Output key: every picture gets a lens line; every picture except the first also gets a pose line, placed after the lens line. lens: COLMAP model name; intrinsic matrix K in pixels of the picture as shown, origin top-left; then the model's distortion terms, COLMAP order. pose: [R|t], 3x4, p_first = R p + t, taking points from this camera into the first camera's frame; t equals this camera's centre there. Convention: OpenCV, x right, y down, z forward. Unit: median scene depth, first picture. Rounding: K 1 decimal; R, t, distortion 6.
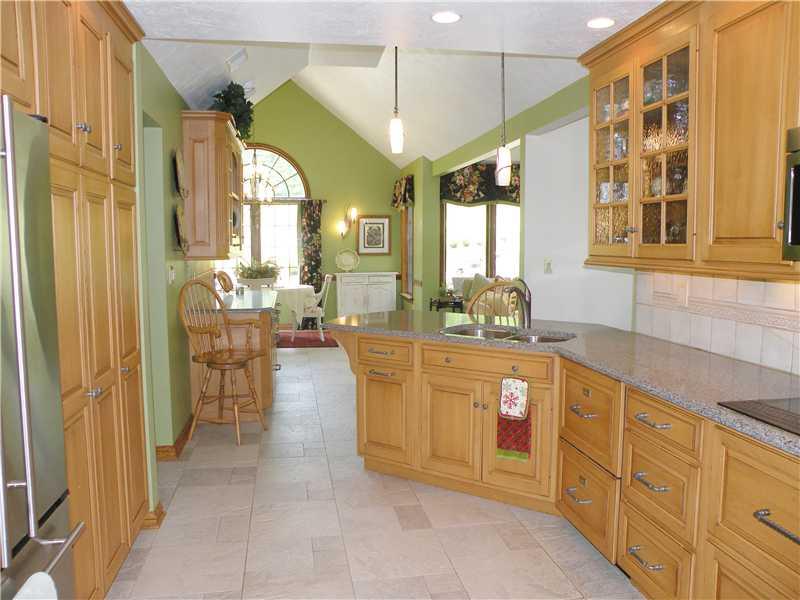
lens RADIAL K [[674.5, 0, 400.0], [0, 674.5, 300.0], [0, 0, 1]] dist [-0.134905, 0.189547]
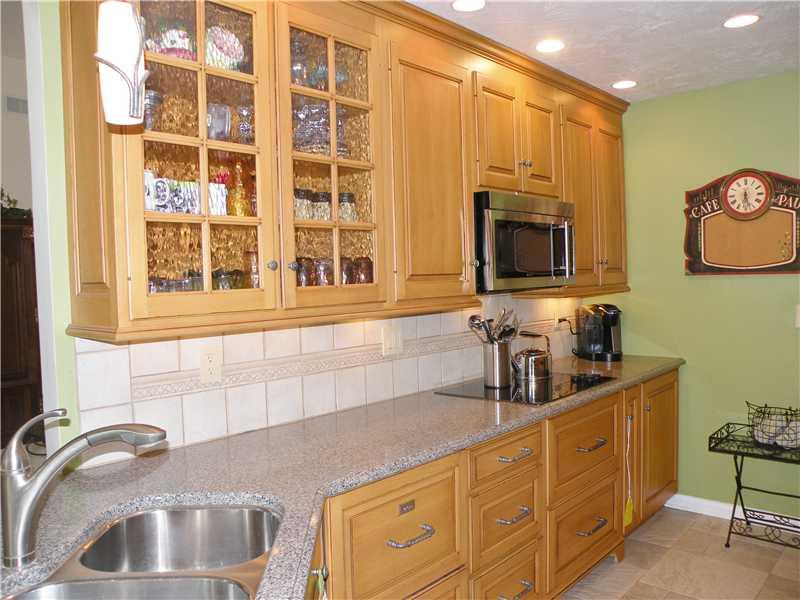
lens RADIAL K [[674.5, 0, 400.0], [0, 674.5, 300.0], [0, 0, 1]] dist [-0.134905, 0.189547]
pose [[-0.635211, -0.005790, 0.772317, -0.217556], [0.102328, 0.990525, 0.091588, -0.125281], [-0.765530, 0.137207, -0.628600, 1.366863]]
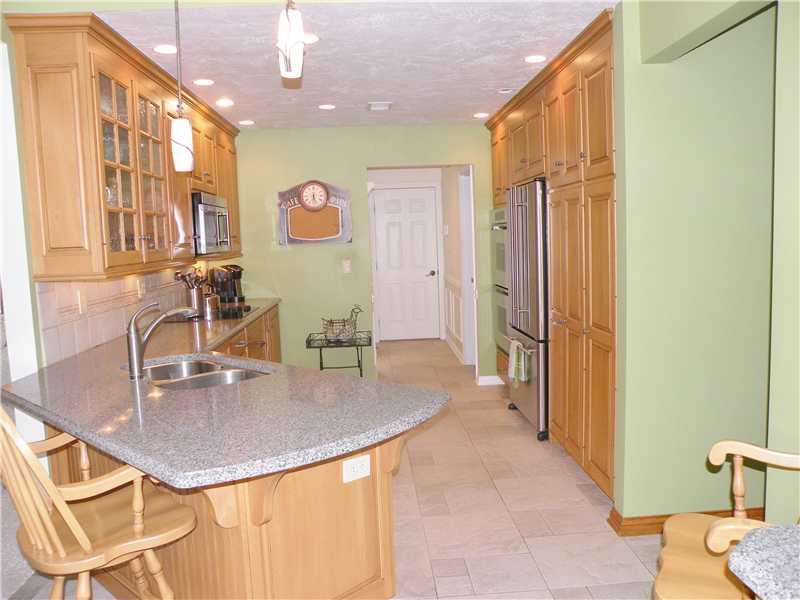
lens RADIAL K [[674.5, 0, 400.0], [0, 674.5, 300.0], [0, 0, 1]] dist [-0.134905, 0.189547]
pose [[-0.989693, 0.030788, 0.139853, -0.226068], [0.056412, 0.981466, 0.183144, -0.191495], [-0.131623, 0.189146, -0.973087, 2.148052]]
